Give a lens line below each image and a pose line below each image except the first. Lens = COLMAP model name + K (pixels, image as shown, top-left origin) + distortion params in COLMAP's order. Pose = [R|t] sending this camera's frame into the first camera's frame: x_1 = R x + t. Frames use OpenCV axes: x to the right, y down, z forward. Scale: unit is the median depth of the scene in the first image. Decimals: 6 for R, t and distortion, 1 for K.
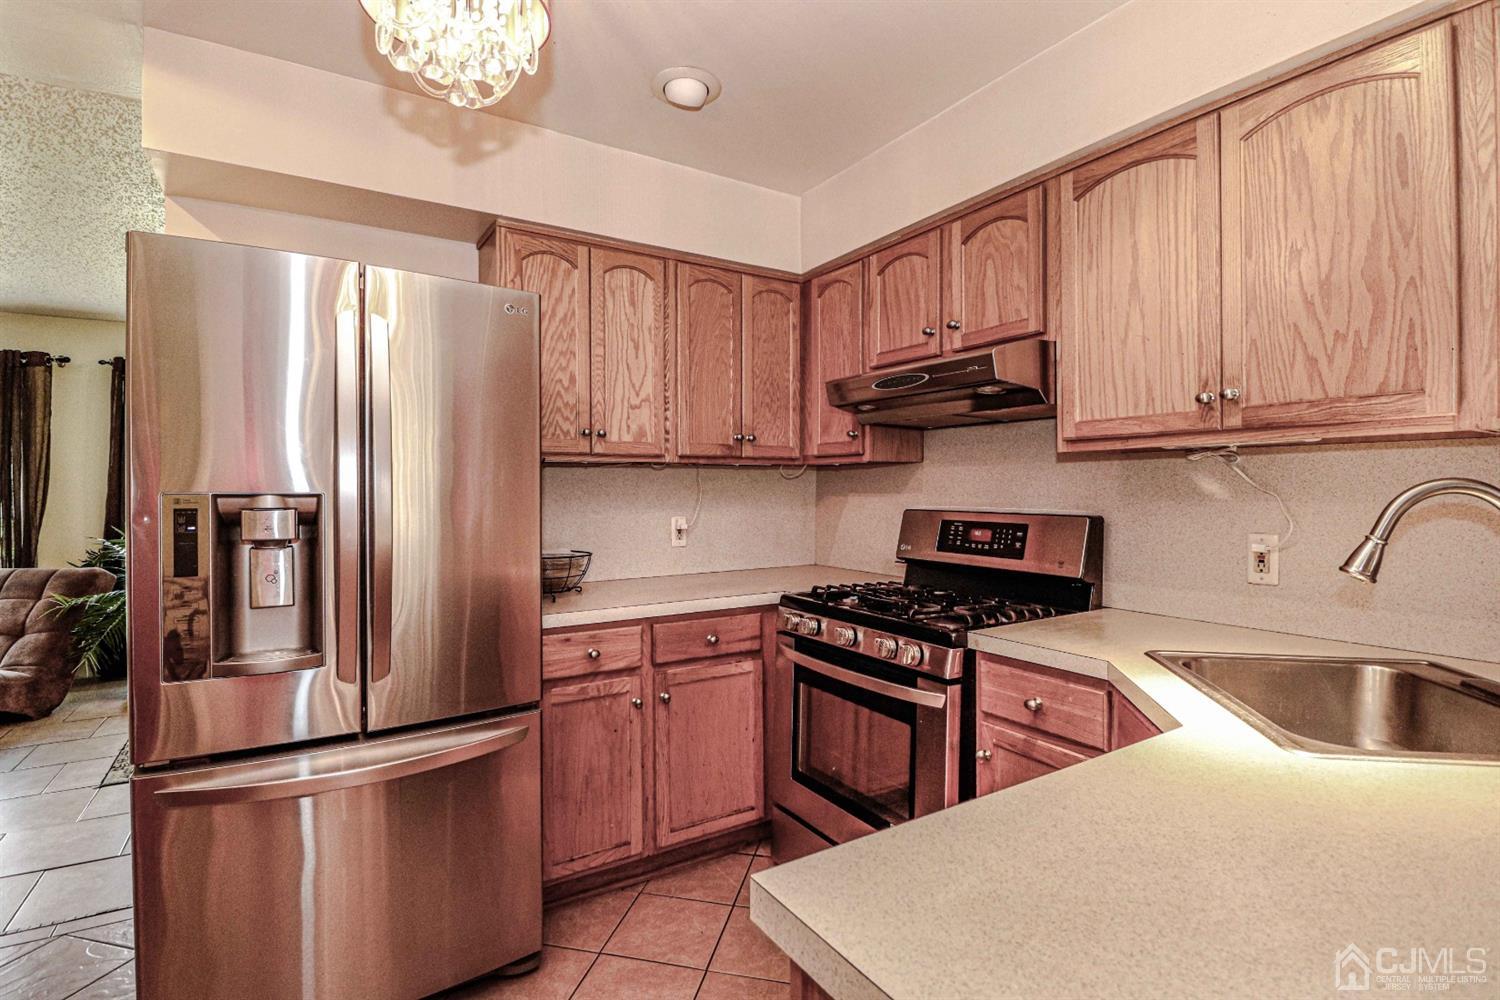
lens RADIAL K [[710.2, 0, 761.1], [0, 710.2, 495.9], [0, 0, 1]] dist [-0.007202, -0.008428]
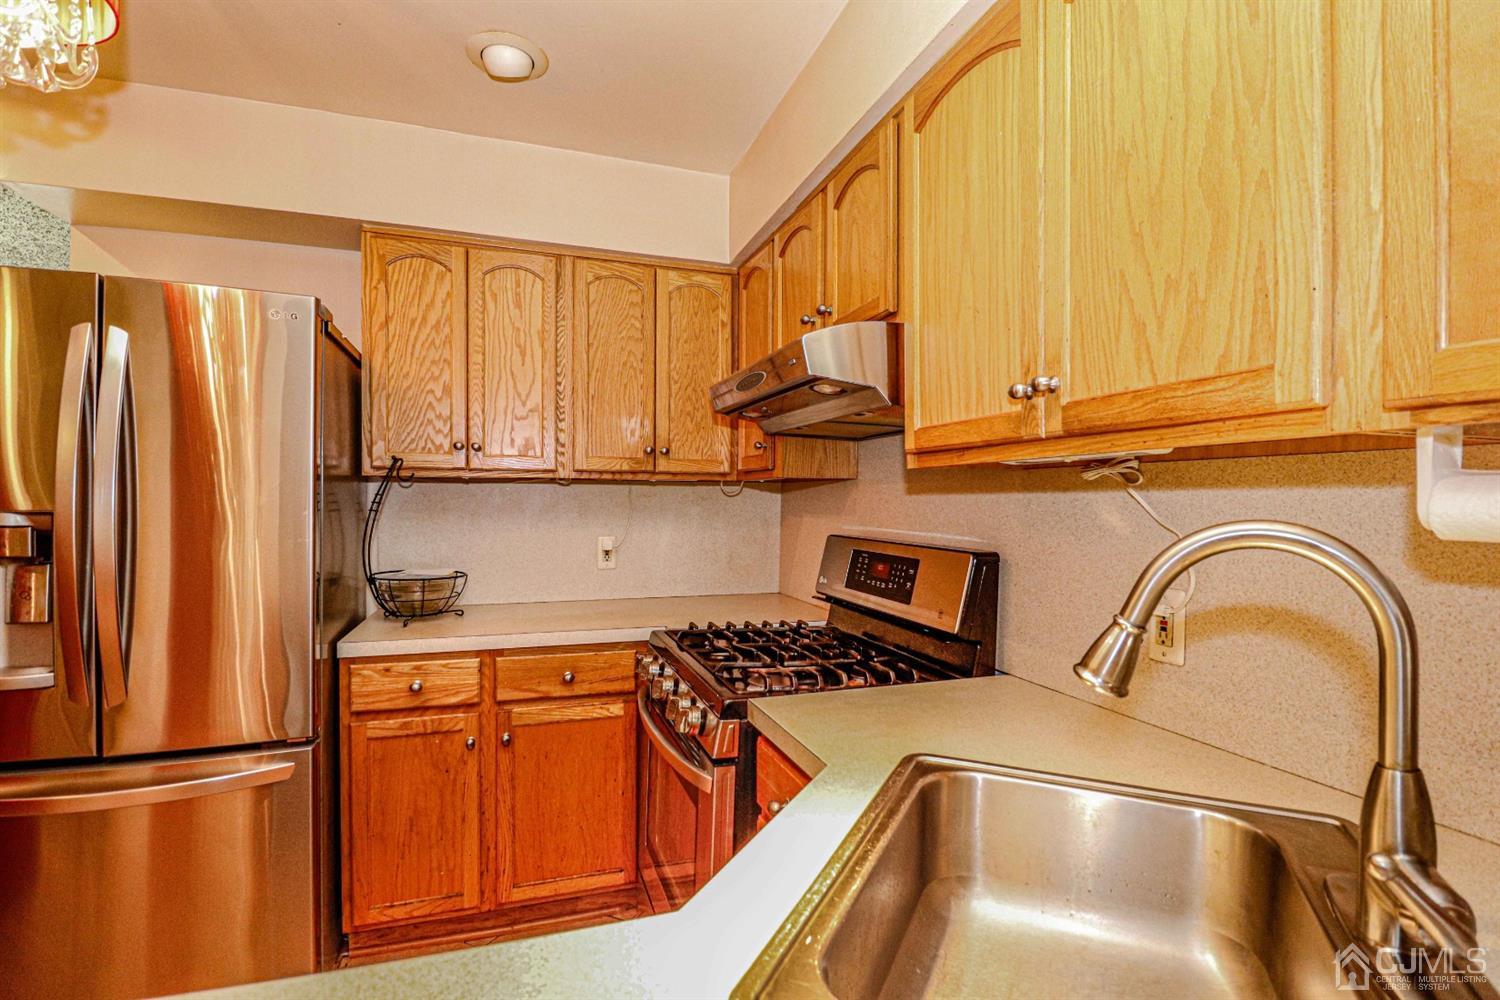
lens RADIAL K [[710.2, 0, 763.9], [0, 710.2, 509.5], [0, 0, 1]] dist [-0.007202, -0.008428]
pose [[0.973898, 0.014485, -0.226525, 0.388098], [-0.013857, 0.999894, 0.004360, -0.016710], [0.226564, -0.001107, 0.973996, 0.196901]]
